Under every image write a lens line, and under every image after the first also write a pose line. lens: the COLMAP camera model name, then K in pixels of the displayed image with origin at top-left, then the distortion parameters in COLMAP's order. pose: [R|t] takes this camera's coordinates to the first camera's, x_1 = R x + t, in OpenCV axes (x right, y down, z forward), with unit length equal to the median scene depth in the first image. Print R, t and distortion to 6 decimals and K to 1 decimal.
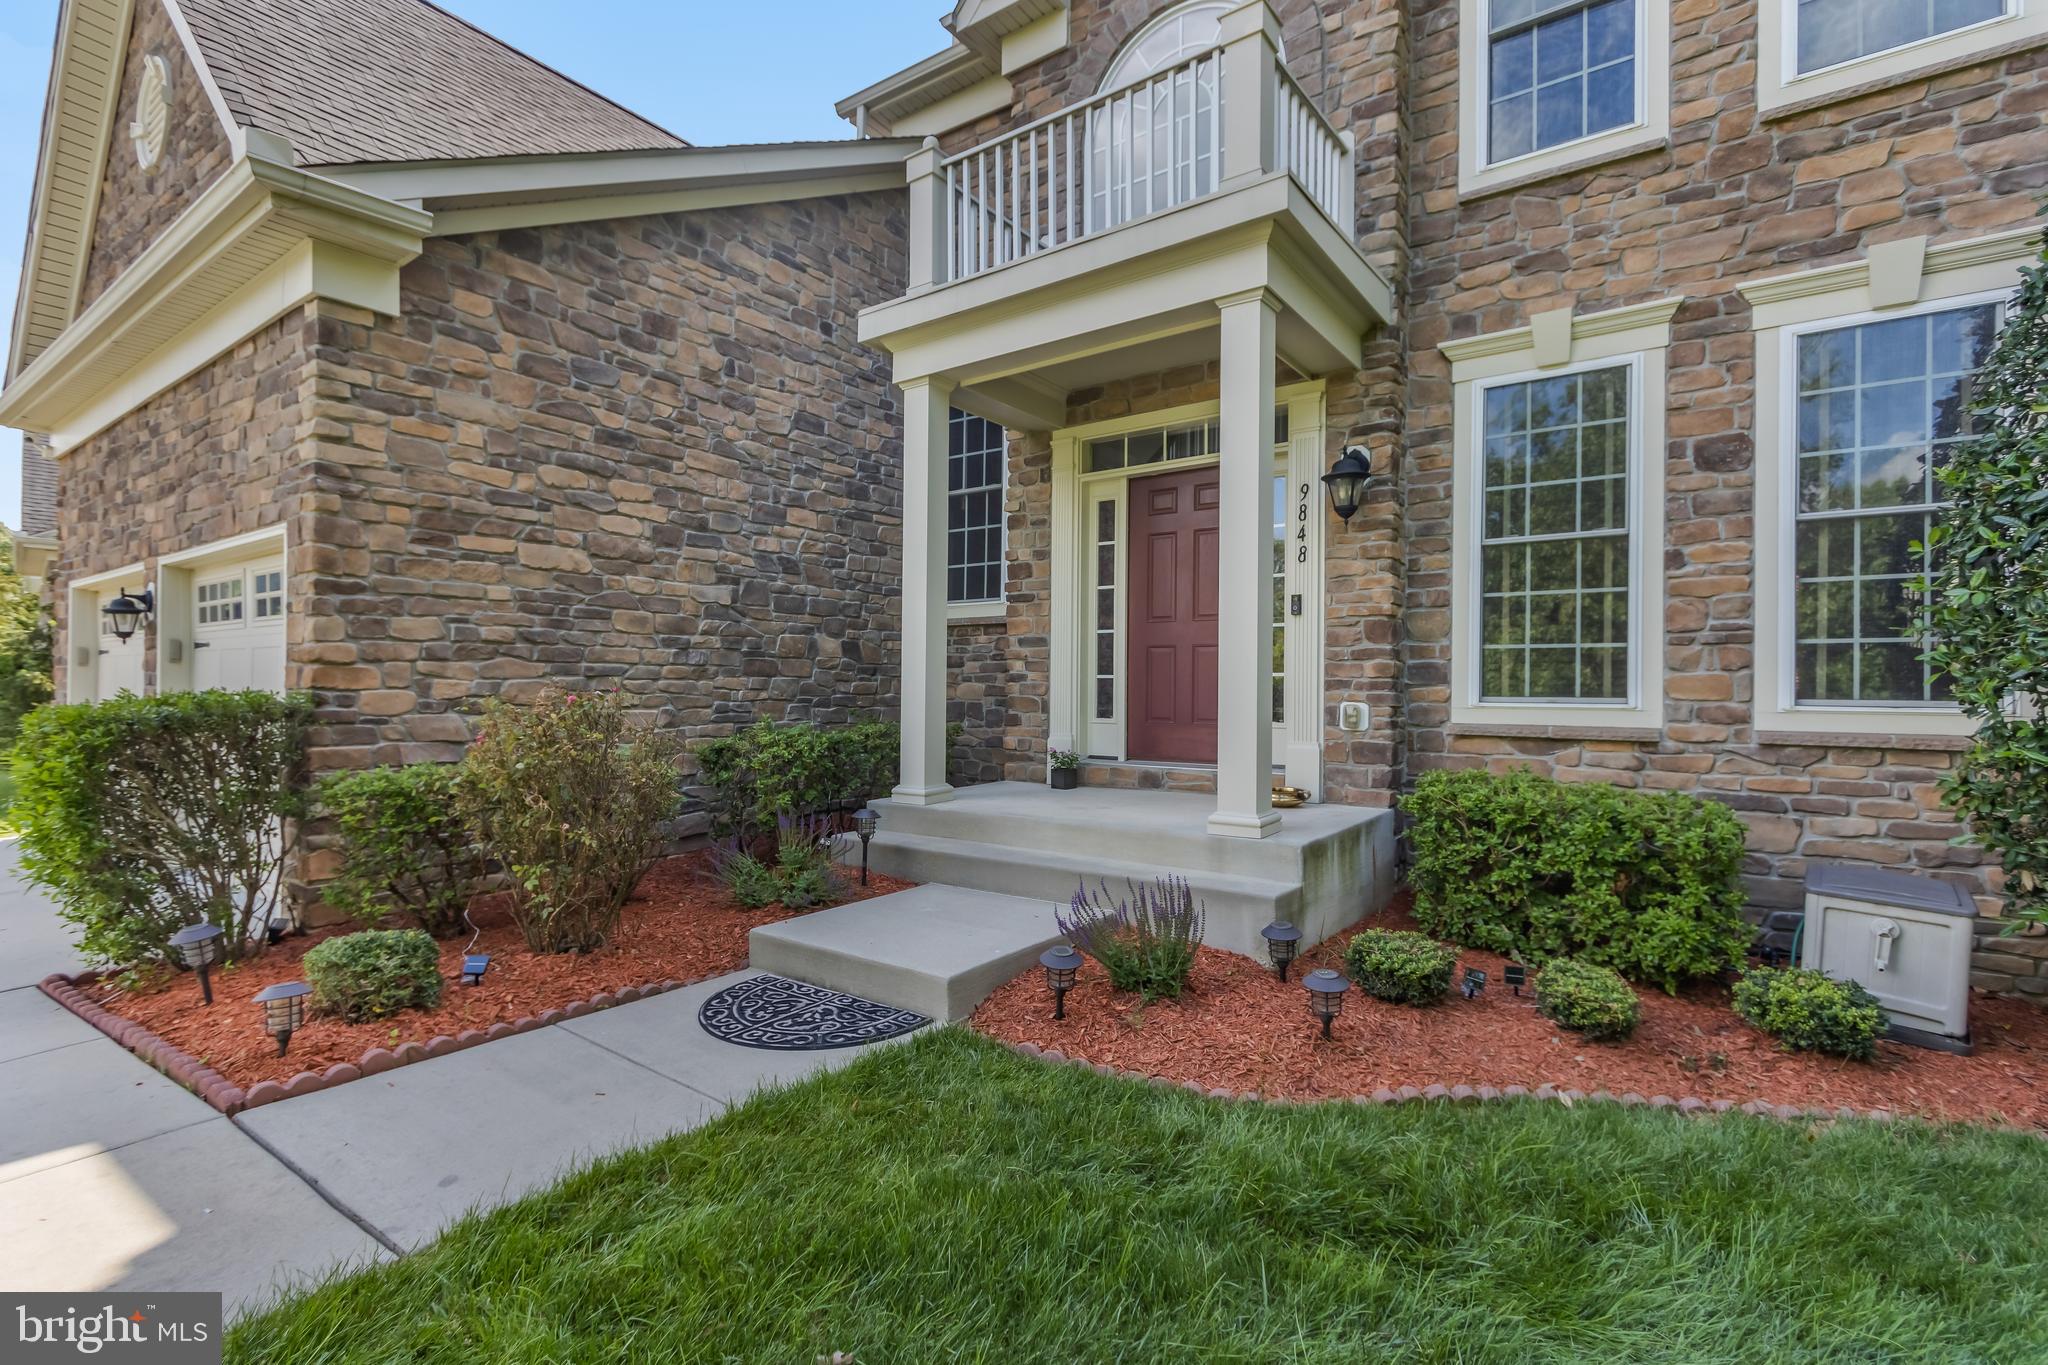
lens RADIAL K [[946.6, 0, 1036.2], [0, 946.6, 667.6], [0, 0, 1]] dist [0.009138, -0.001277]
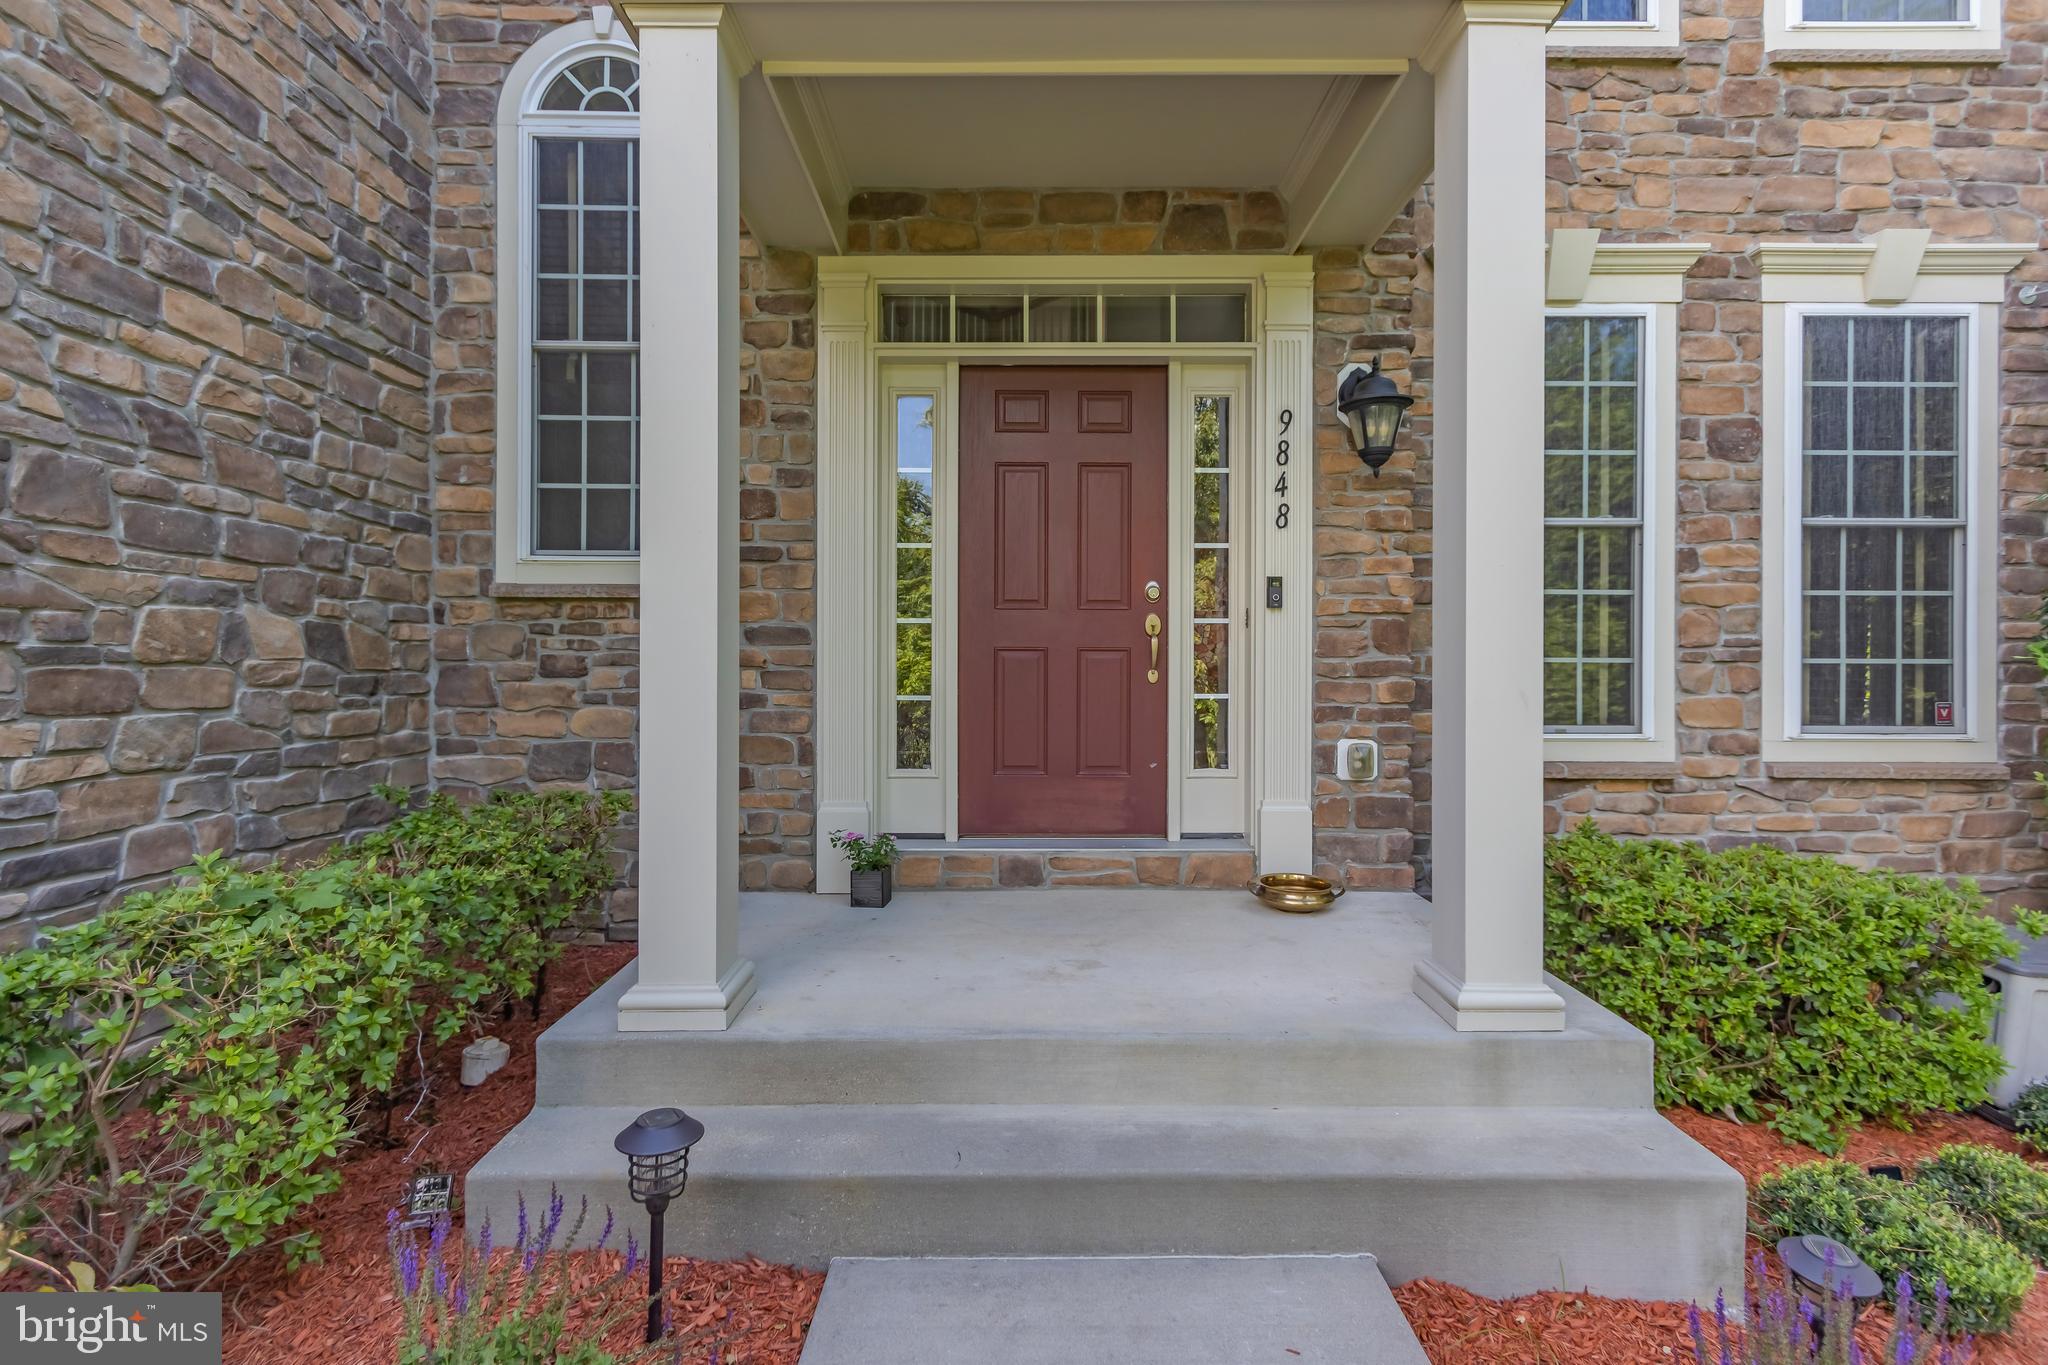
lens RADIAL K [[946.6, 0, 1036.2], [0, 946.6, 667.6], [0, 0, 1]] dist [0.009138, -0.001277]
pose [[0.810724, -0.002041, 0.585425, -0.282769], [-0.010605, 0.999779, 0.018173, -0.028040], [-0.585333, -0.020942, 0.810523, 0.649880]]
